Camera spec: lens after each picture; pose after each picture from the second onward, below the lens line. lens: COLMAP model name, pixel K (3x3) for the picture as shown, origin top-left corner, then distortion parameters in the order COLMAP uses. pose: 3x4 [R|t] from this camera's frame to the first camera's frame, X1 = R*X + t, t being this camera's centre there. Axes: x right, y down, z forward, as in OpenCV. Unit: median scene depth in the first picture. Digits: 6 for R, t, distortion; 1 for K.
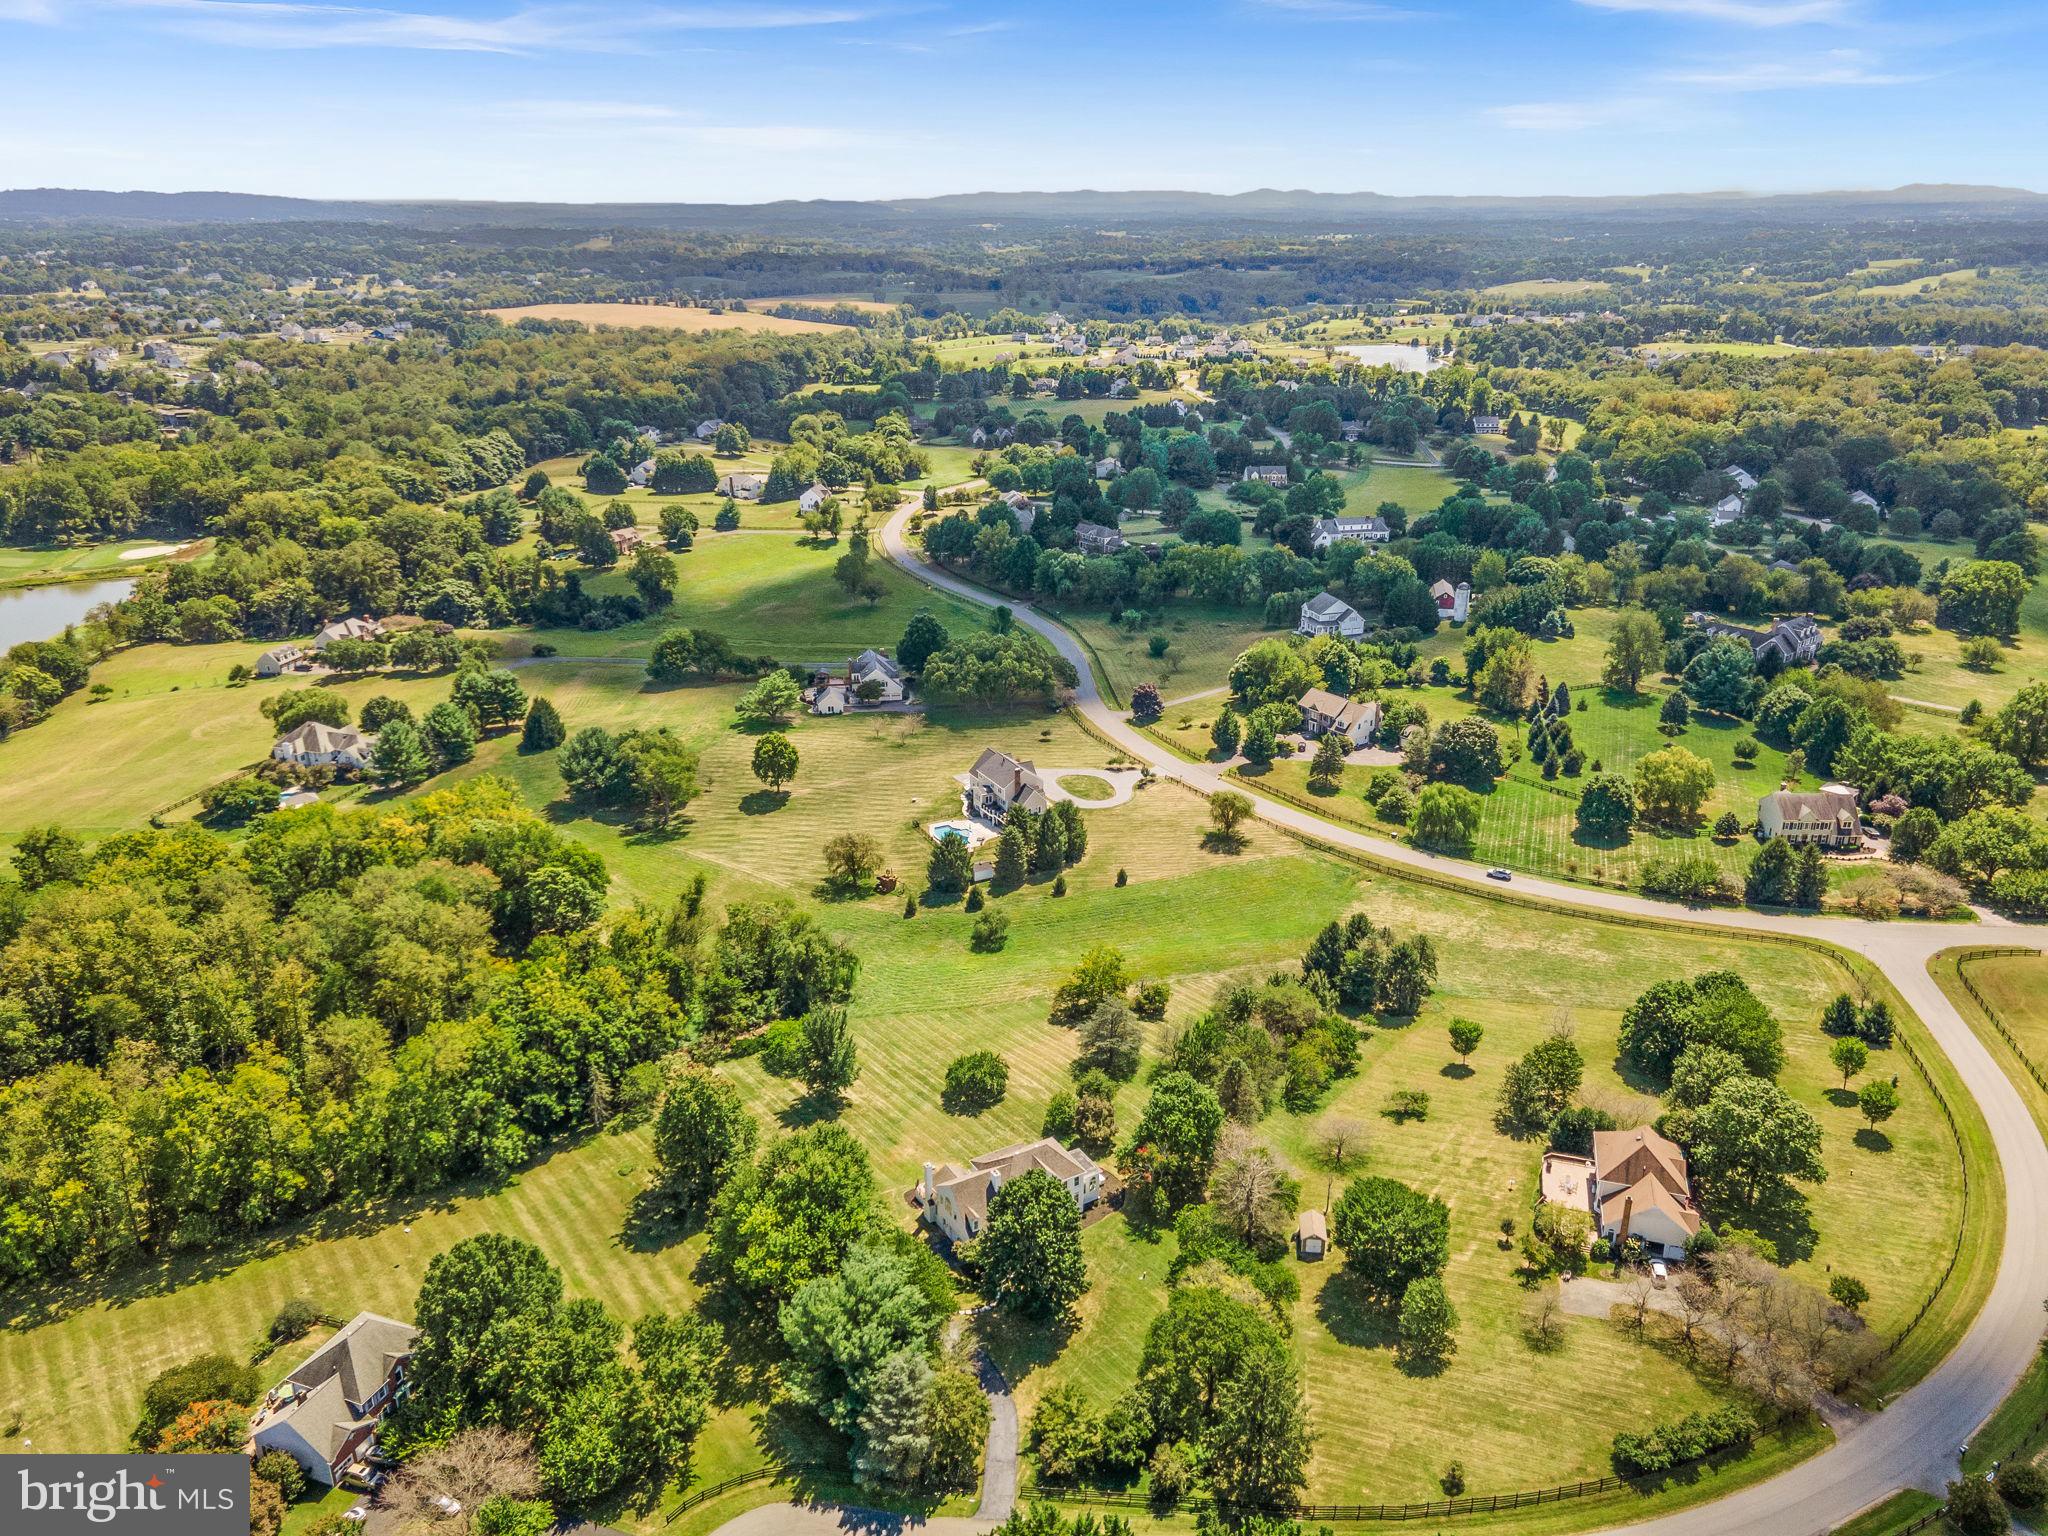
lens RADIAL K [[1485.0, 0, 1026.3], [0, 1485.0, 775.5], [0, 0, 1]] dist [0.039935, 0.026643]
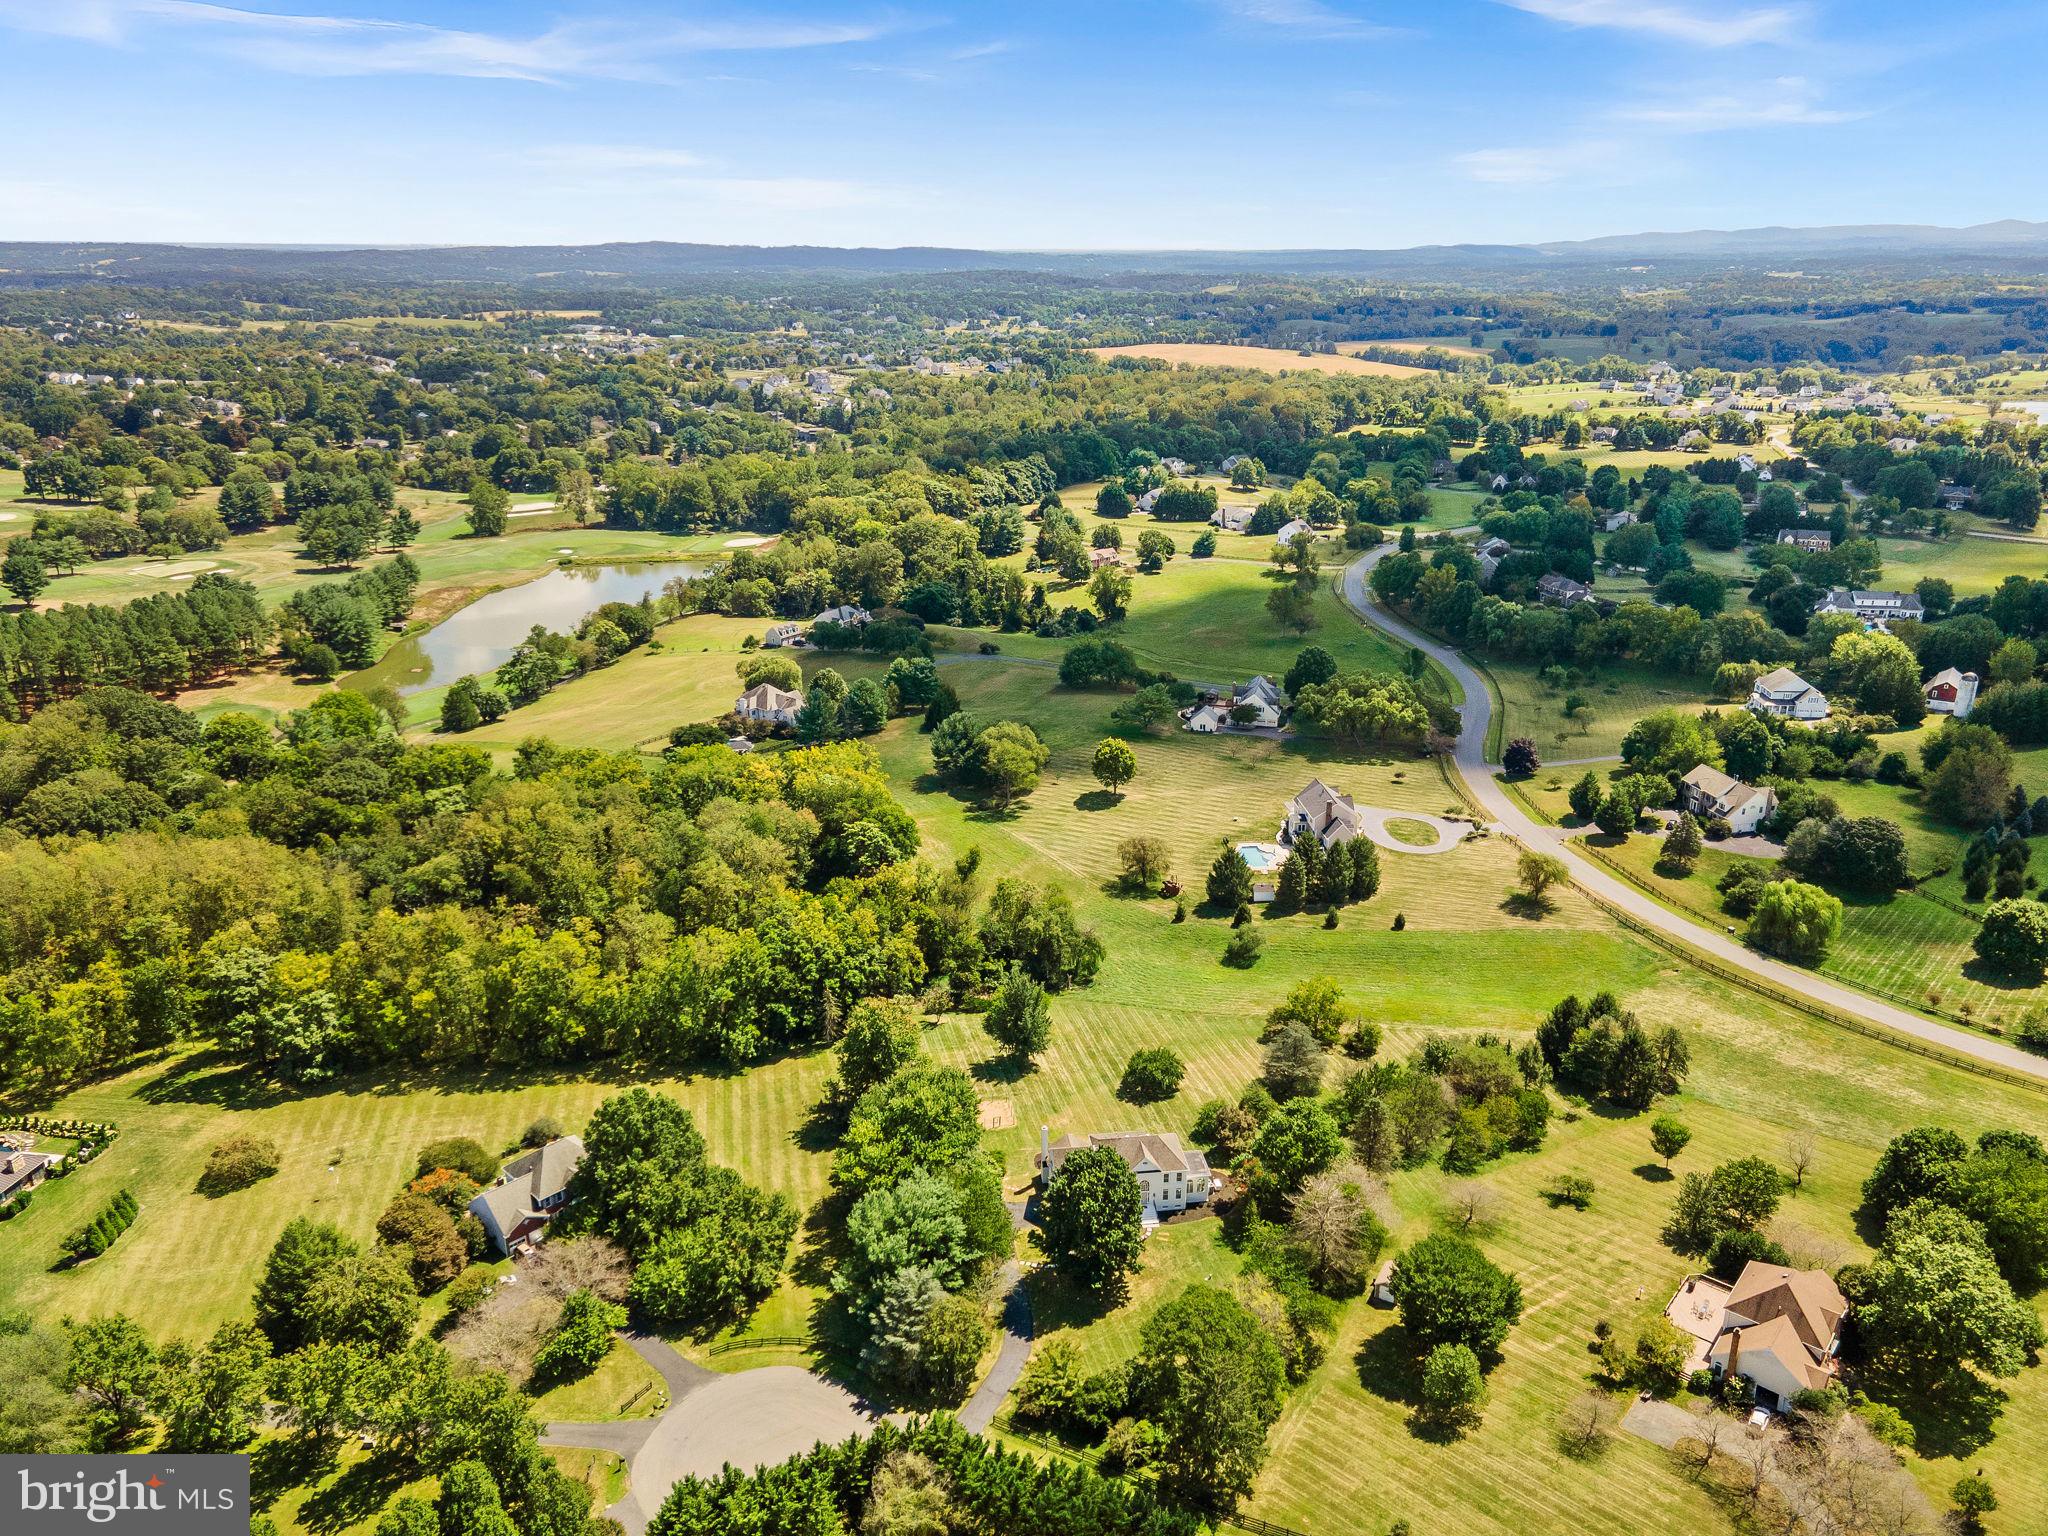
lens RADIAL K [[1485.0, 0, 1024.9], [0, 1485.0, 769.2], [0, 0, 1]] dist [0.039935, 0.026643]
pose [[0.919396, 0.129106, -0.371542, 0.184436], [-0.140344, 0.990097, -0.003242, 0.006846], [0.367444, 0.055124, 0.928410, -0.009523]]
